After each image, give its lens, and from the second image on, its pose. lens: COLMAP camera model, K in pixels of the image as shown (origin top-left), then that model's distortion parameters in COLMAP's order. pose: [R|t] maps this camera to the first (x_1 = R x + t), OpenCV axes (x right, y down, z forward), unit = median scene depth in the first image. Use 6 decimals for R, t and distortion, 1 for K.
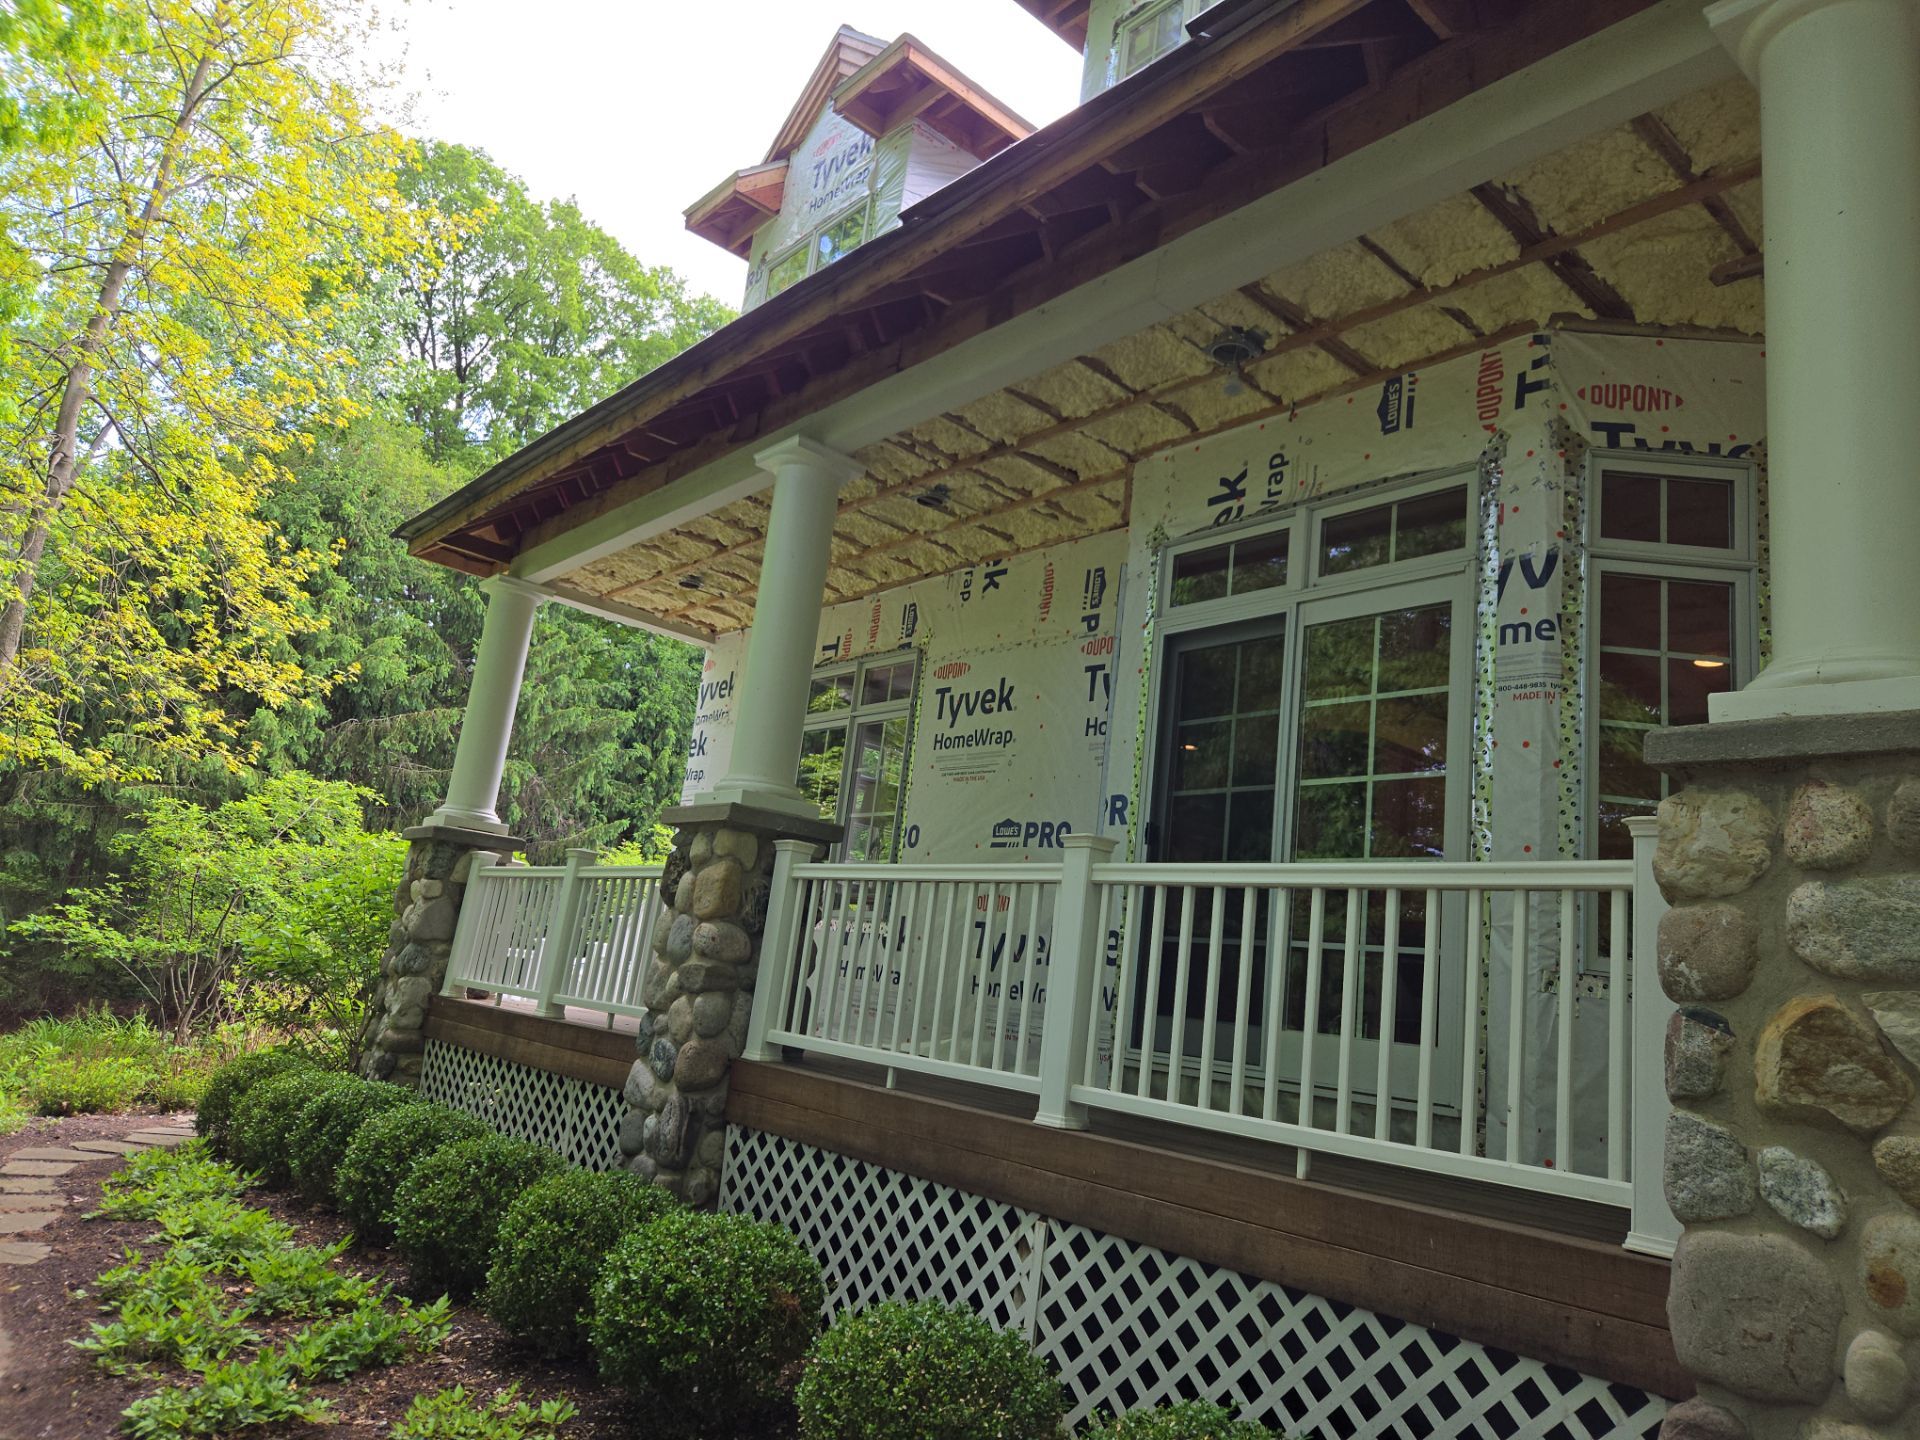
lens RADIAL K [[1278.7, 0, 947.3], [0, 1278.7, 714.2], [0, 0, 1]] dist [0.084597, -0.072617]
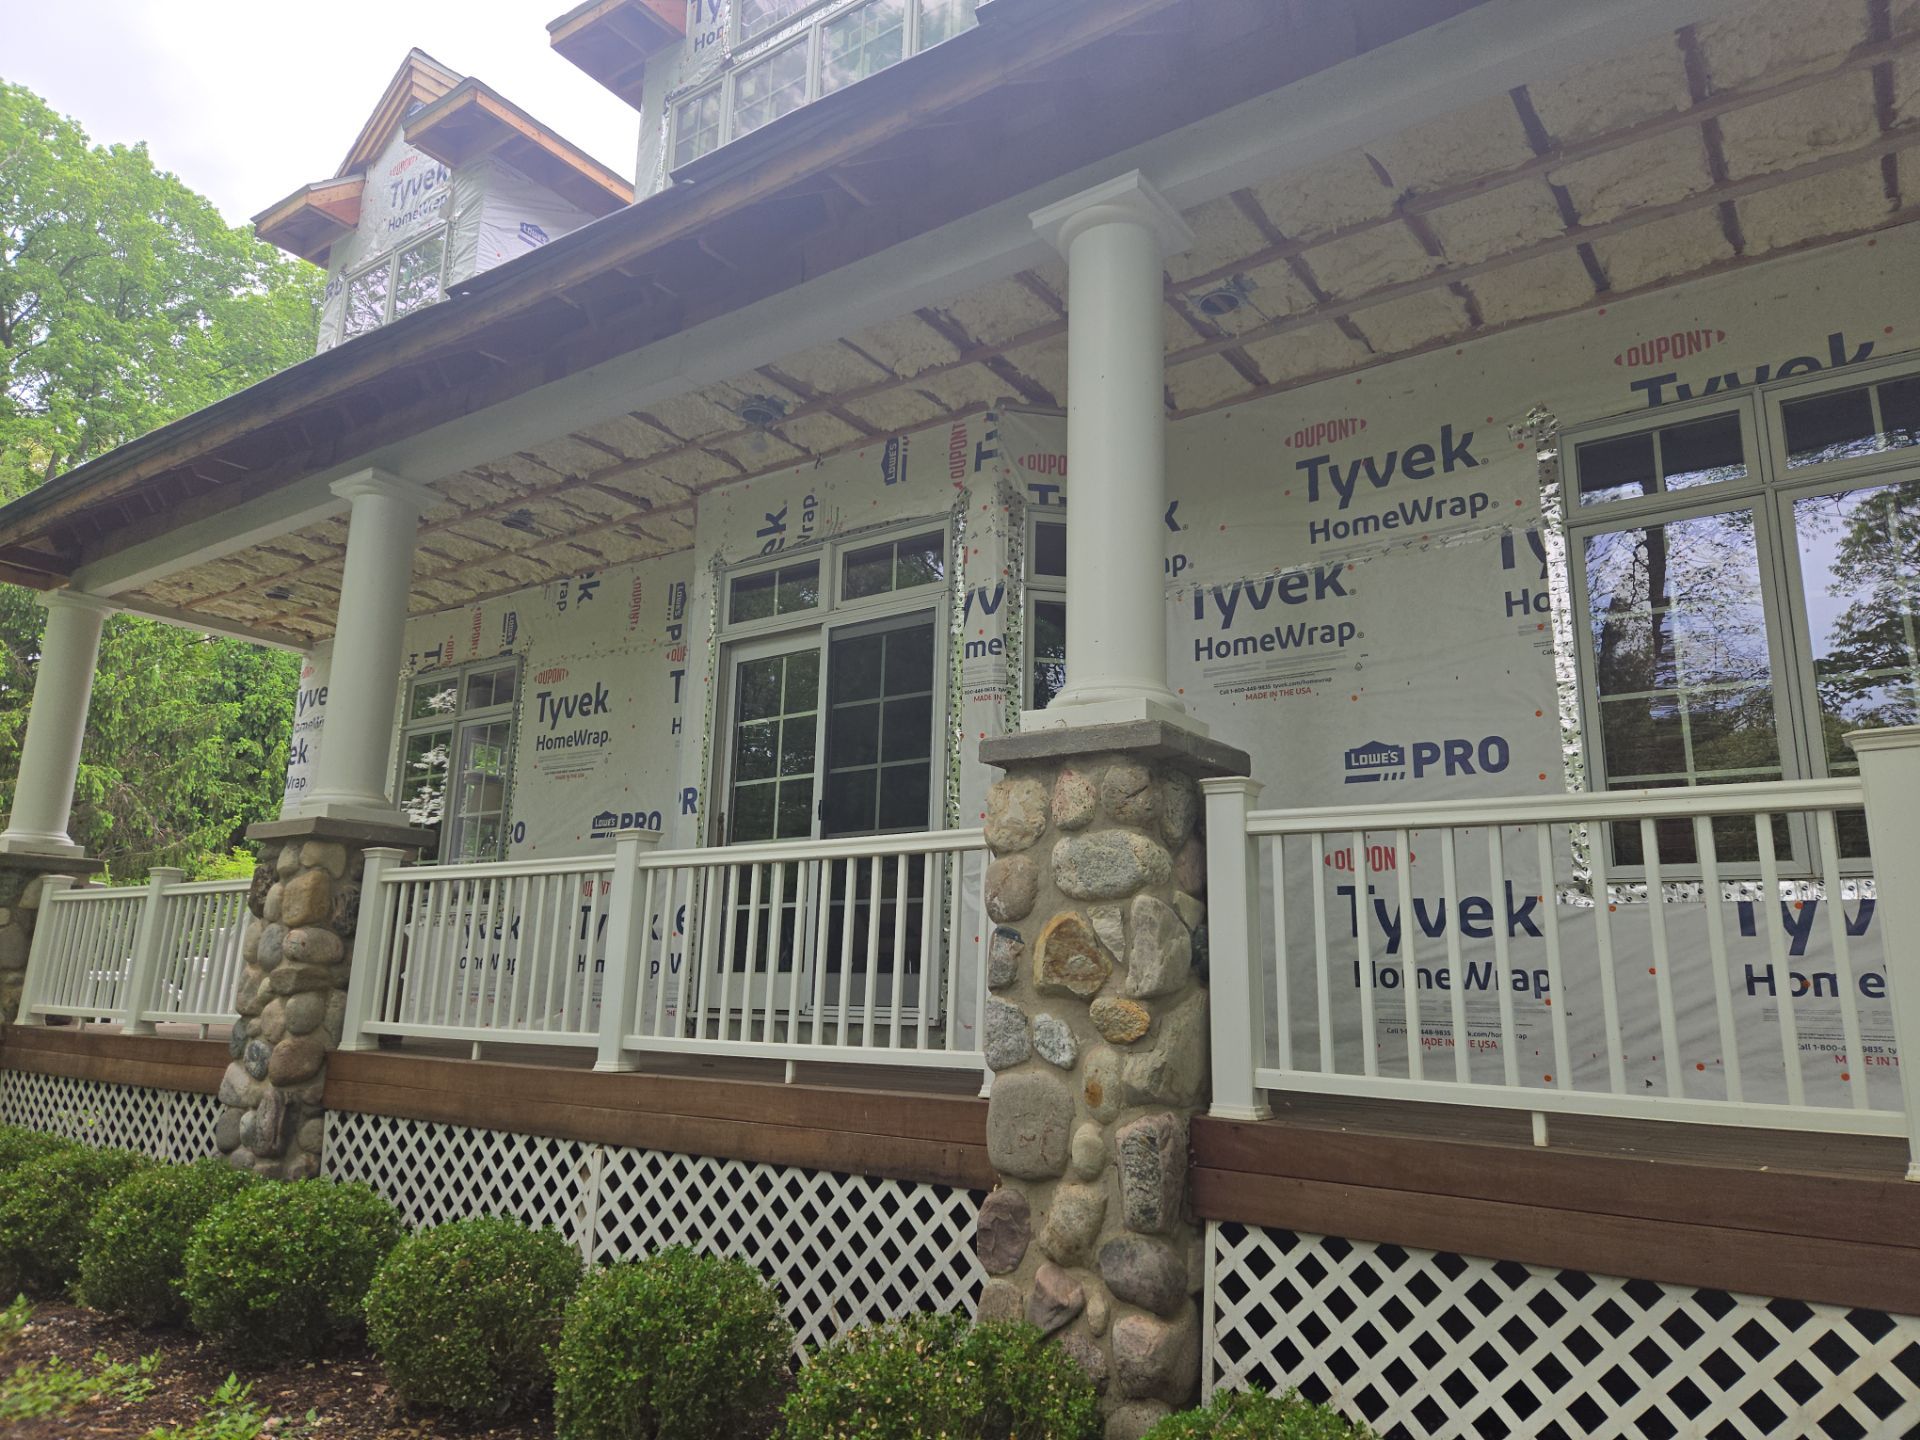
lens RADIAL K [[1278.7, 0, 947.3], [0, 1278.7, 714.2], [0, 0, 1]] dist [0.084597, -0.072617]
pose [[0.967225, -0.041562, 0.250498, 0.073130], [0.035600, 0.998966, 0.028287, -0.028544], [-0.251415, -0.018443, 0.967704, -0.183931]]
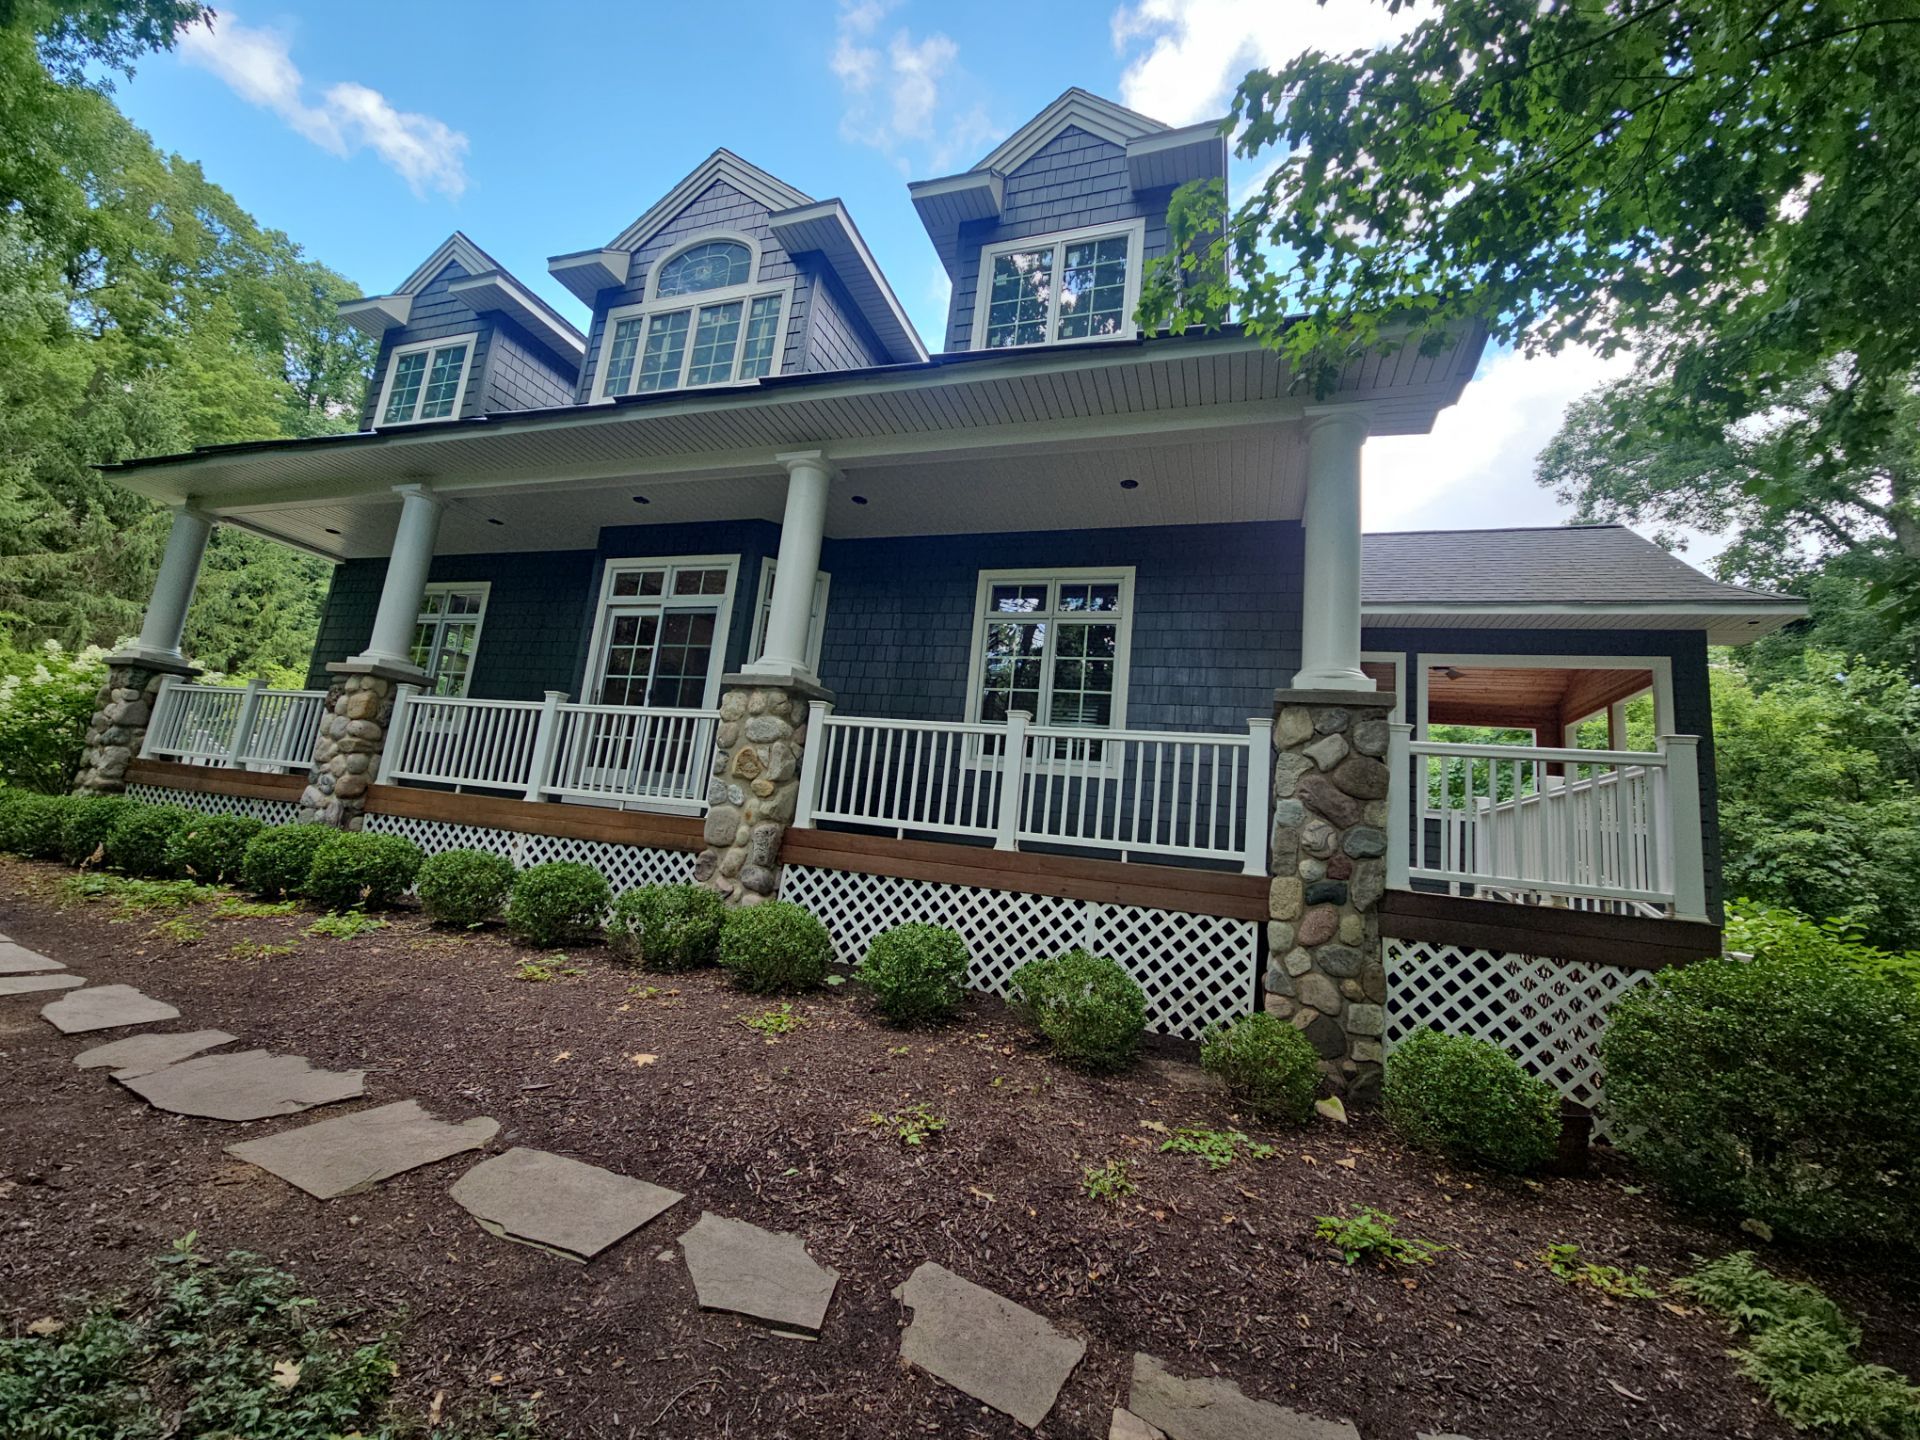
lens RADIAL K [[789.0, 0, 962.7], [0, 789.0, 710.1], [0, 0, 1]] dist [0.014702, -0.007465]
pose [[0.864089, 0.053820, 0.500453, 0.017225], [-0.110170, 0.990381, 0.083713, -0.070156], [-0.491134, -0.127471, 0.861707, -0.584130]]
